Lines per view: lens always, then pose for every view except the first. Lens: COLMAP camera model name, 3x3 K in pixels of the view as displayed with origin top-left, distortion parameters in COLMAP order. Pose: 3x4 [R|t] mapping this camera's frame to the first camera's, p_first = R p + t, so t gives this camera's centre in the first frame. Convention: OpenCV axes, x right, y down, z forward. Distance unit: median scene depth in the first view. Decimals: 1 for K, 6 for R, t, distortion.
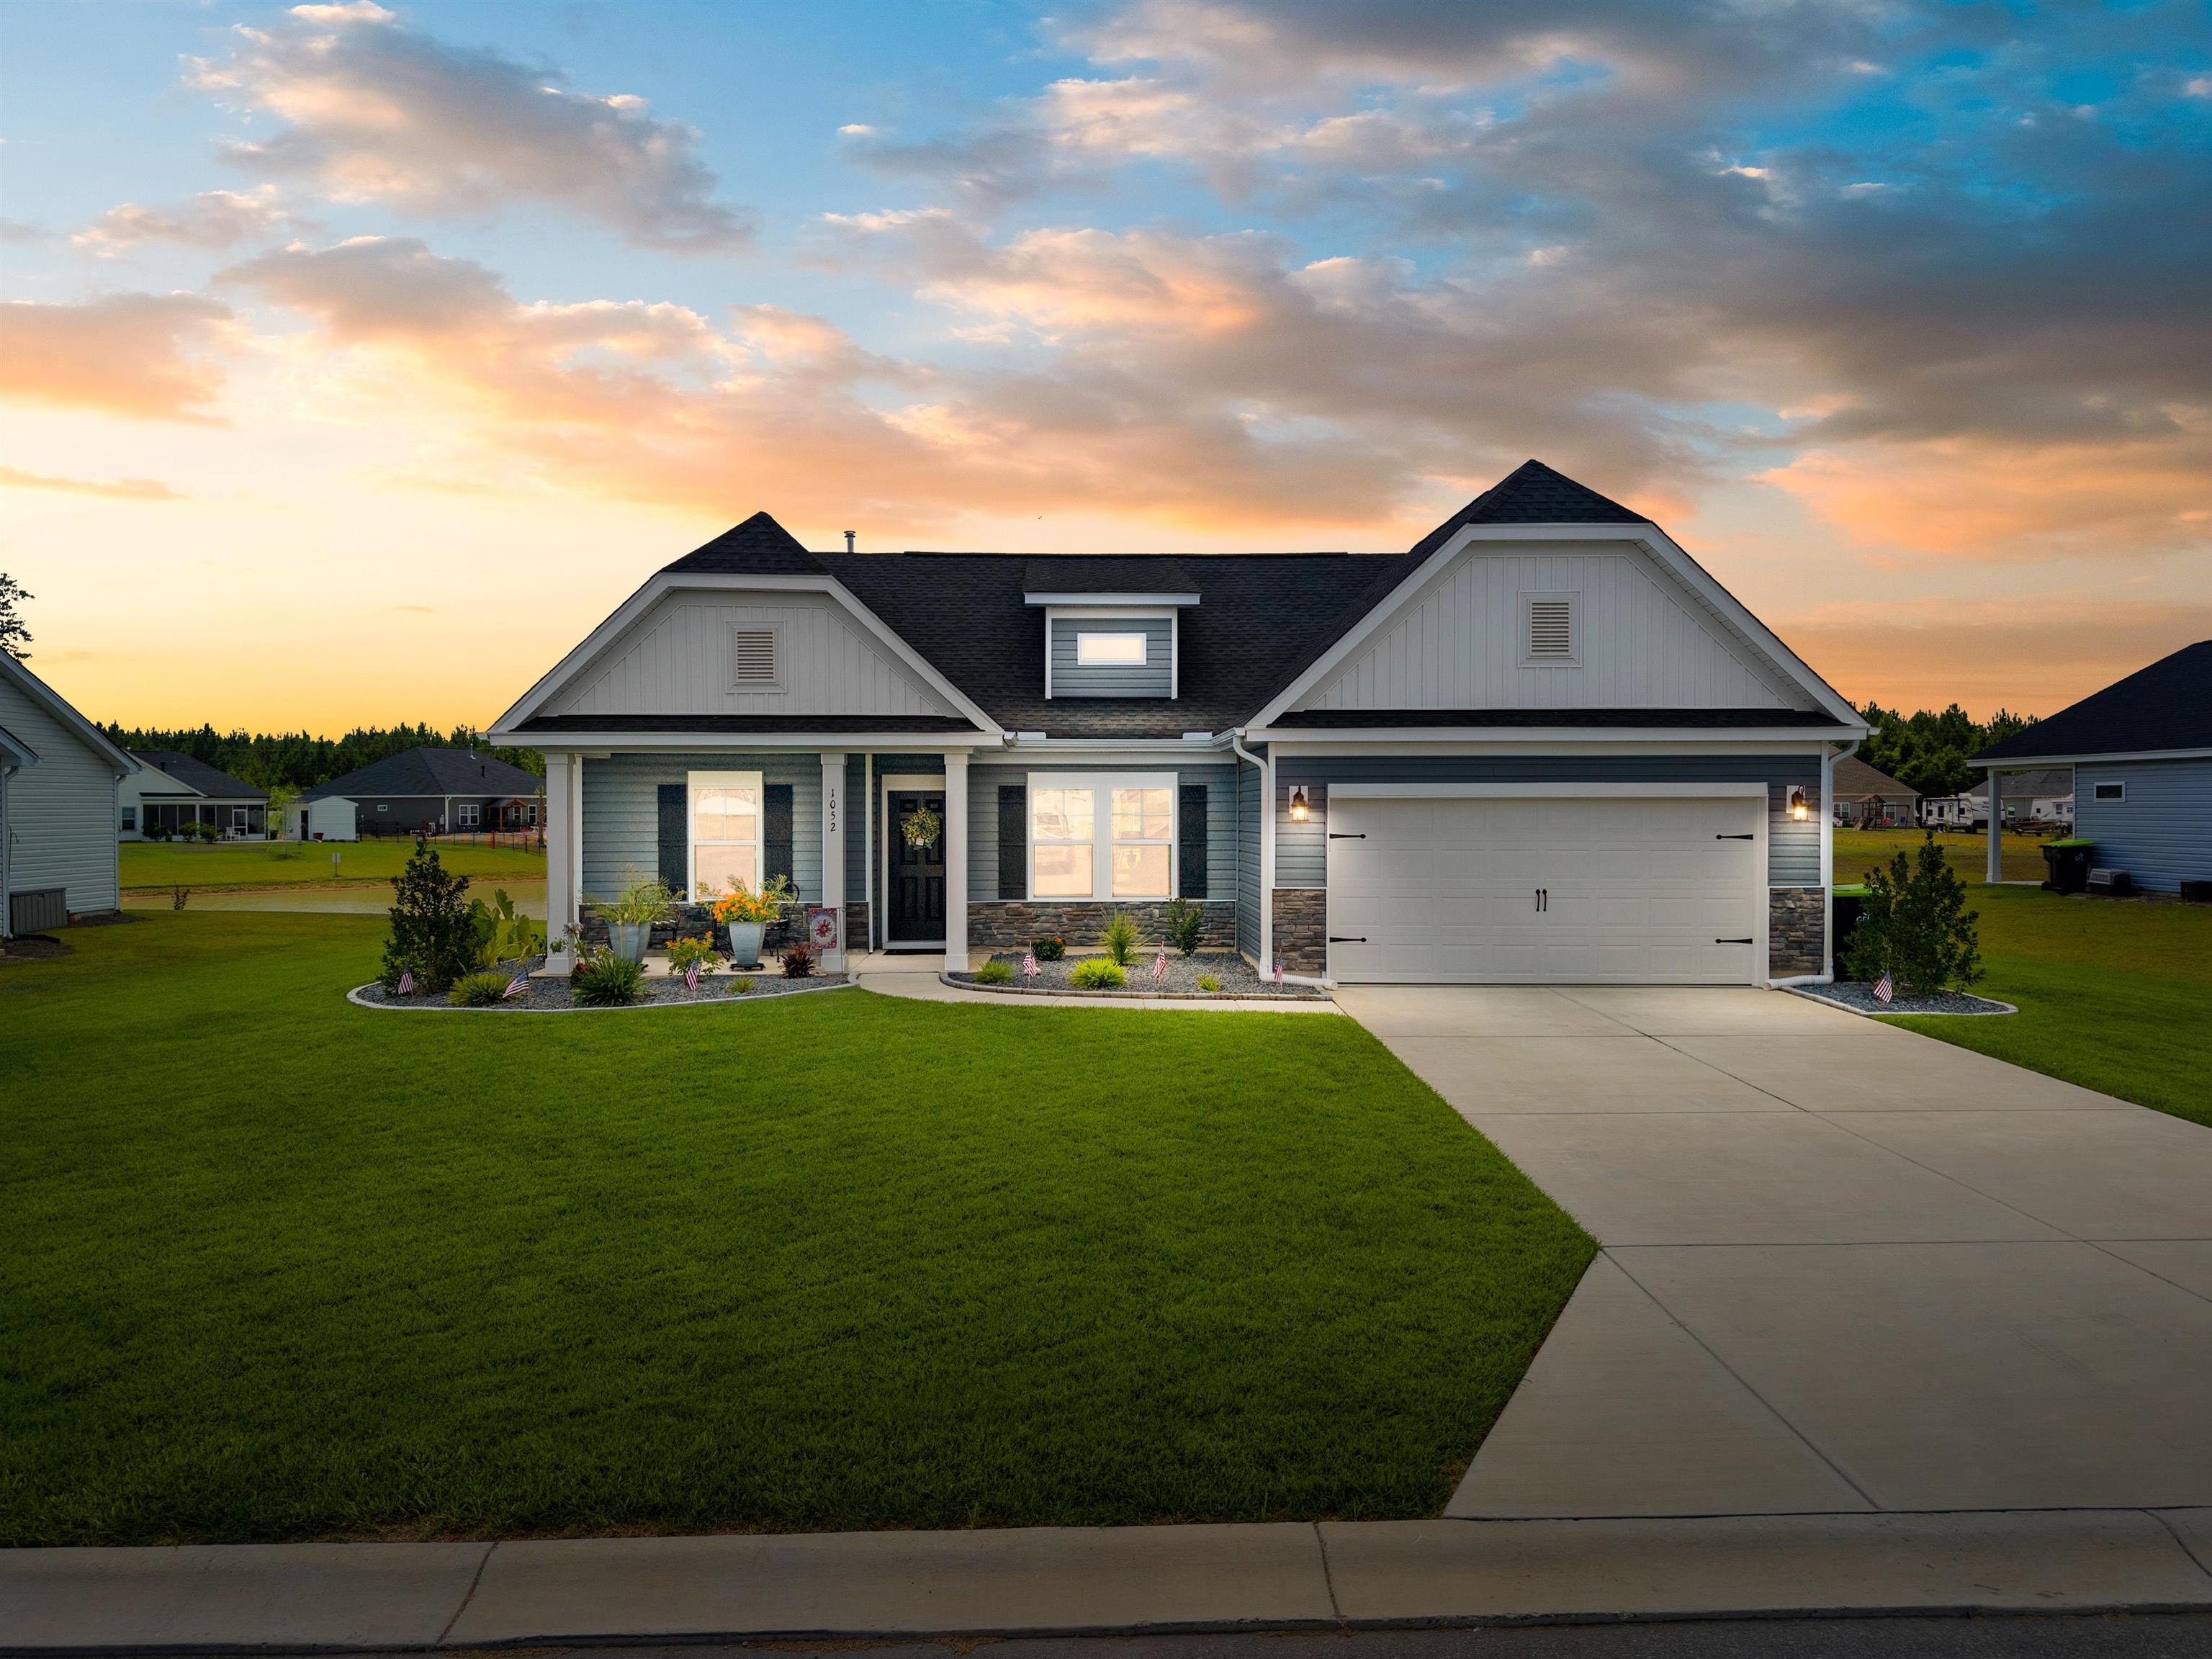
lens RADIAL K [[1513.1, 0, 1109.7], [0, 1513.1, 836.7], [0, 0, 1]] dist [0.037149, -0.003601]
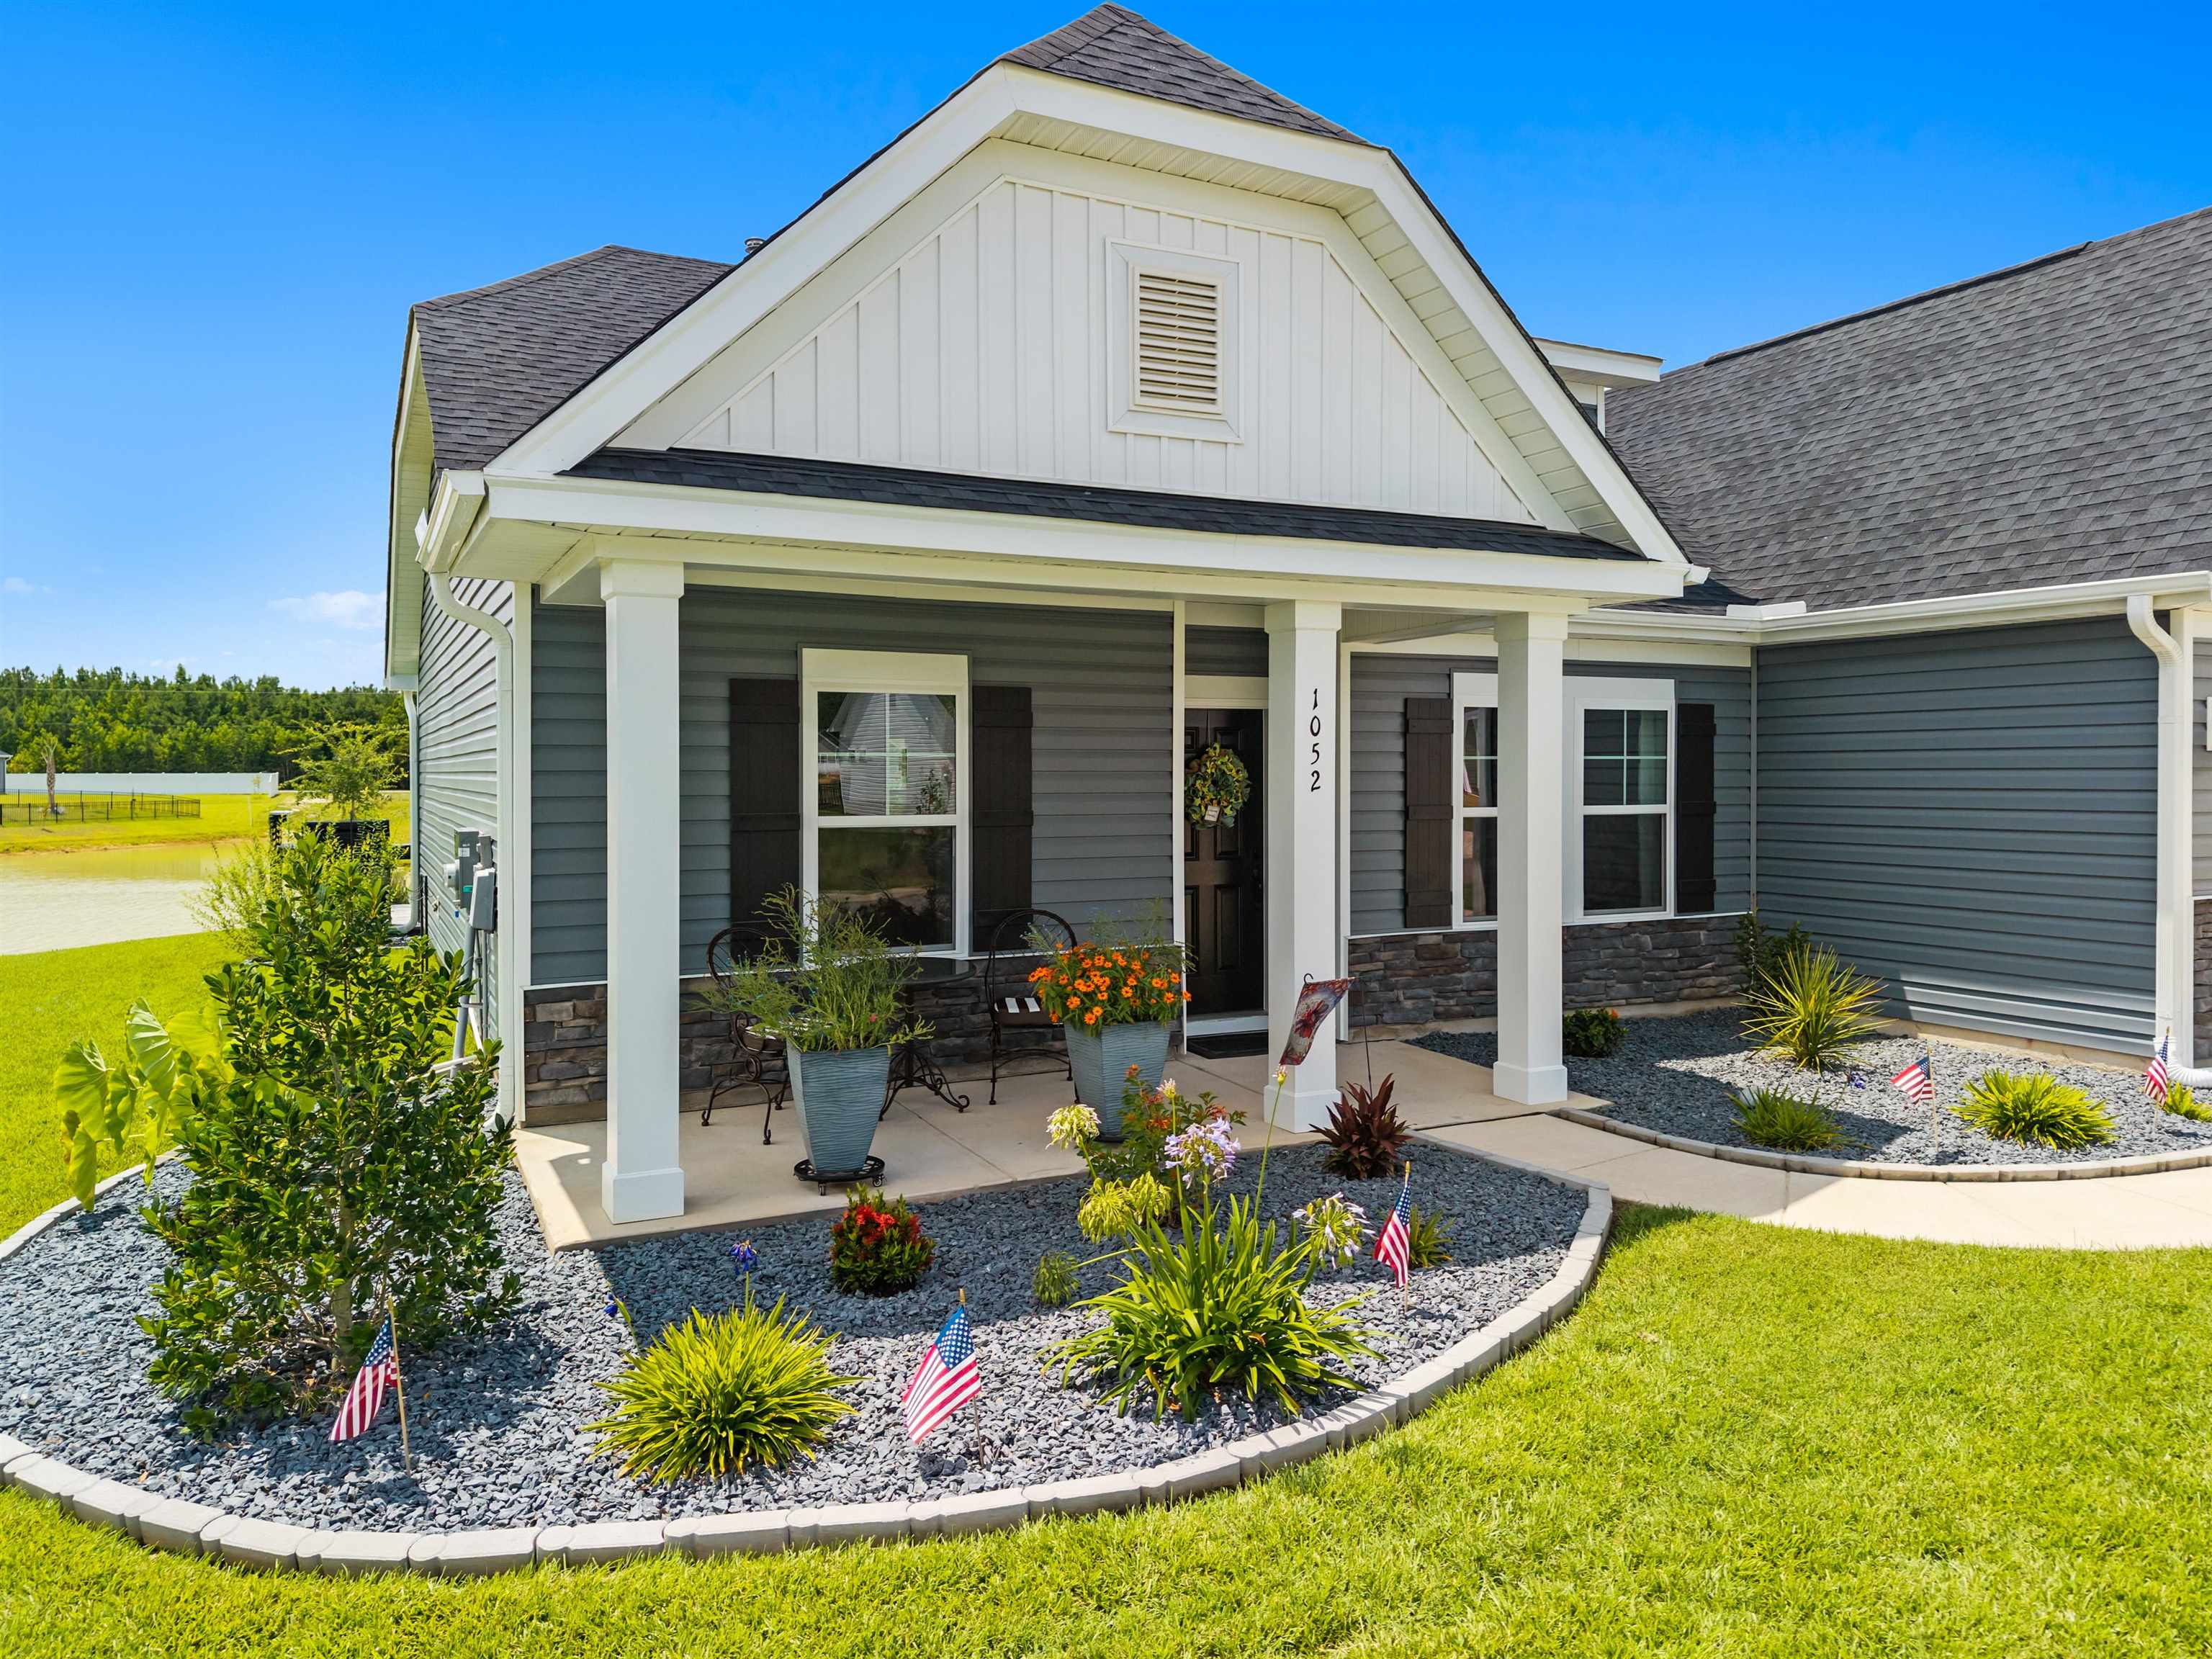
lens RADIAL K [[1542.6, 0, 1103.4], [0, 1542.6, 781.9], [0, 0, 1]] dist [0.031246, -0.005528]
pose [[0.910916, -0.002743, 0.412582, -0.425293], [0.007775, 0.999914, -0.010518, -0.002135], [-0.412518, 0.012789, 0.910860, 0.664948]]
